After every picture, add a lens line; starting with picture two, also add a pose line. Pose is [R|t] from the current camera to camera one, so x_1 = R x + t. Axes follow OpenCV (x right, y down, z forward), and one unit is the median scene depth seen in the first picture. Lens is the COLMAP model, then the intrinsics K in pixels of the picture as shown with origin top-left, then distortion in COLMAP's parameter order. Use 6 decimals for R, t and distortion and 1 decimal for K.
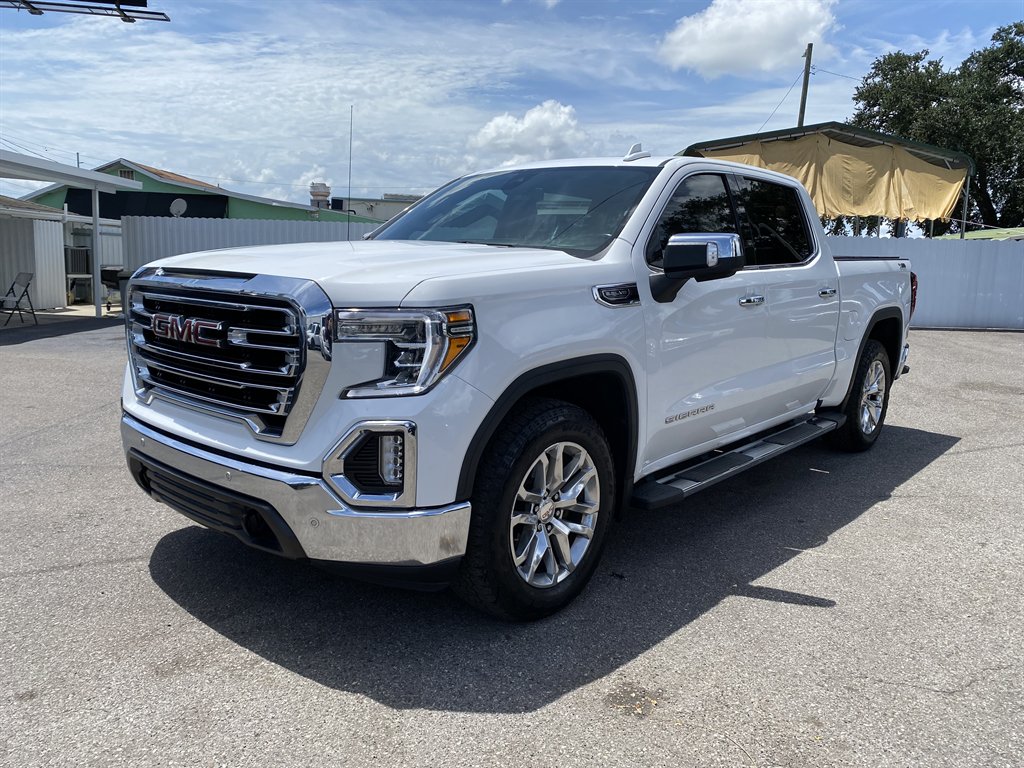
lens RADIAL K [[824.1, 0, 512.0], [0, 824.1, 384.0], [0, 0, 1]] dist [-0.011694, -0.003609]
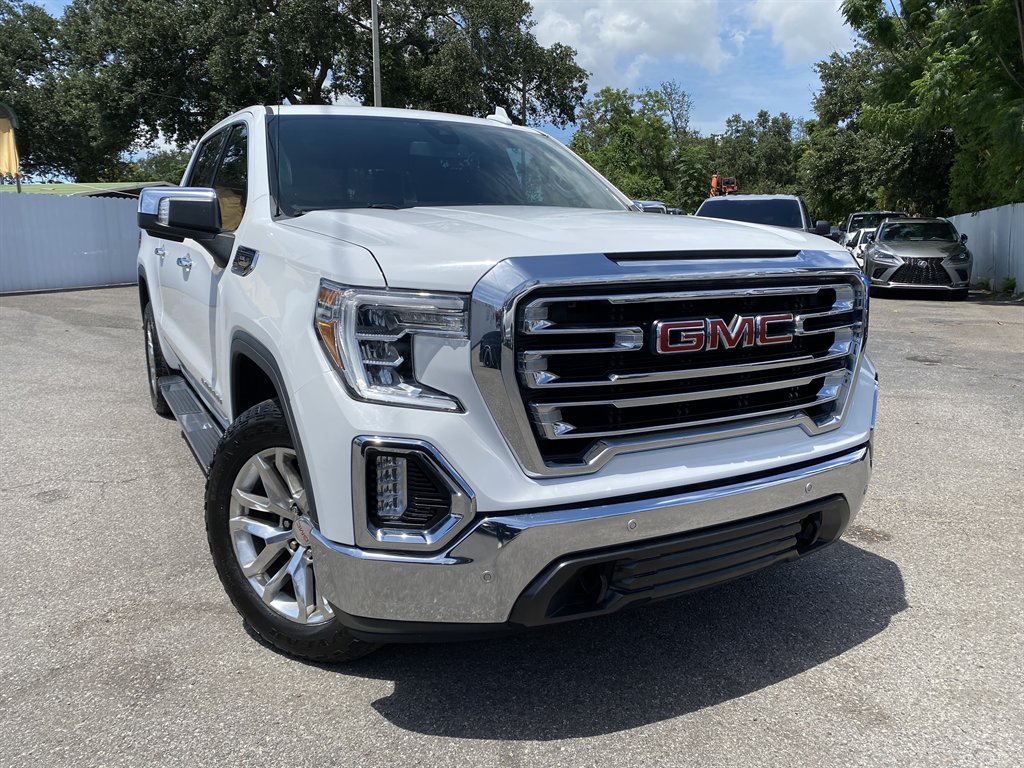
lens RADIAL K [[807.5, 0, 512.0], [0, 807.5, 384.0], [0, 0, 1]] dist [-0.002618, 0.001189]
pose [[0.326092, -0.208708, 0.922011, -0.166564], [0.156425, 0.973792, 0.165106, -0.025243], [-0.932306, 0.090386, 0.350193, 0.136696]]
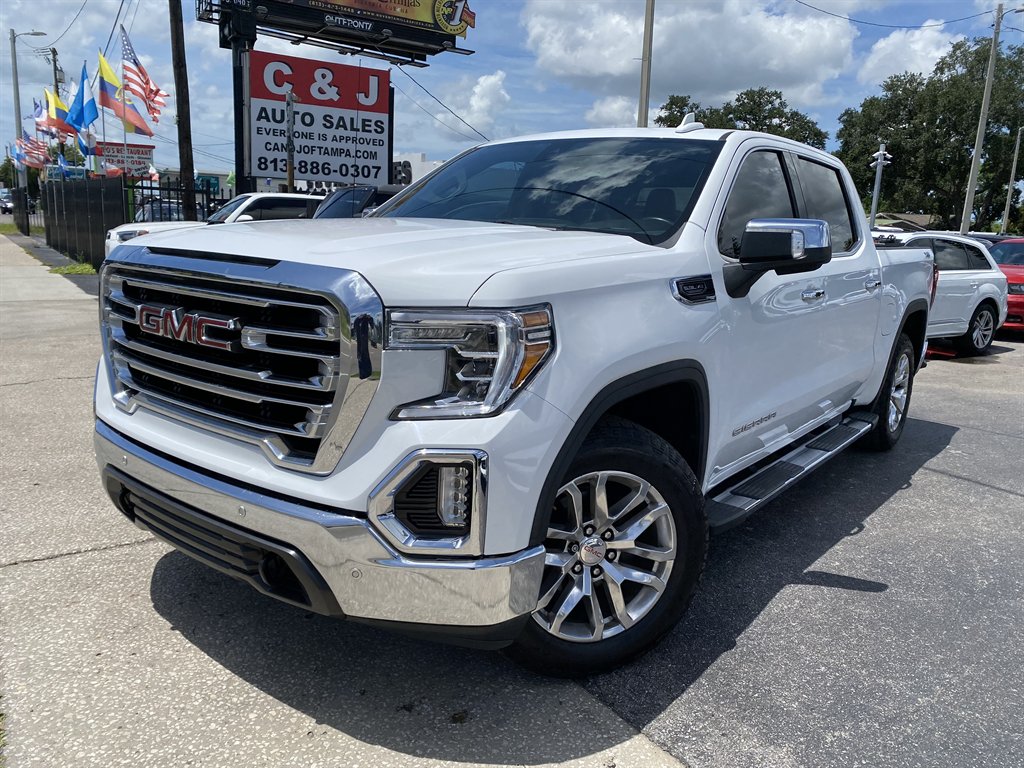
lens RADIAL K [[831.1, 0, 512.0], [0, 831.1, 384.0], [0, 0, 1]] dist [0.002773, 0.000414]
pose [[0.998650, 0.009791, 0.051015, -0.017208], [-0.011100, 0.999615, 0.025440, -0.005102], [-0.050746, -0.025972, 0.998374, 0.024524]]
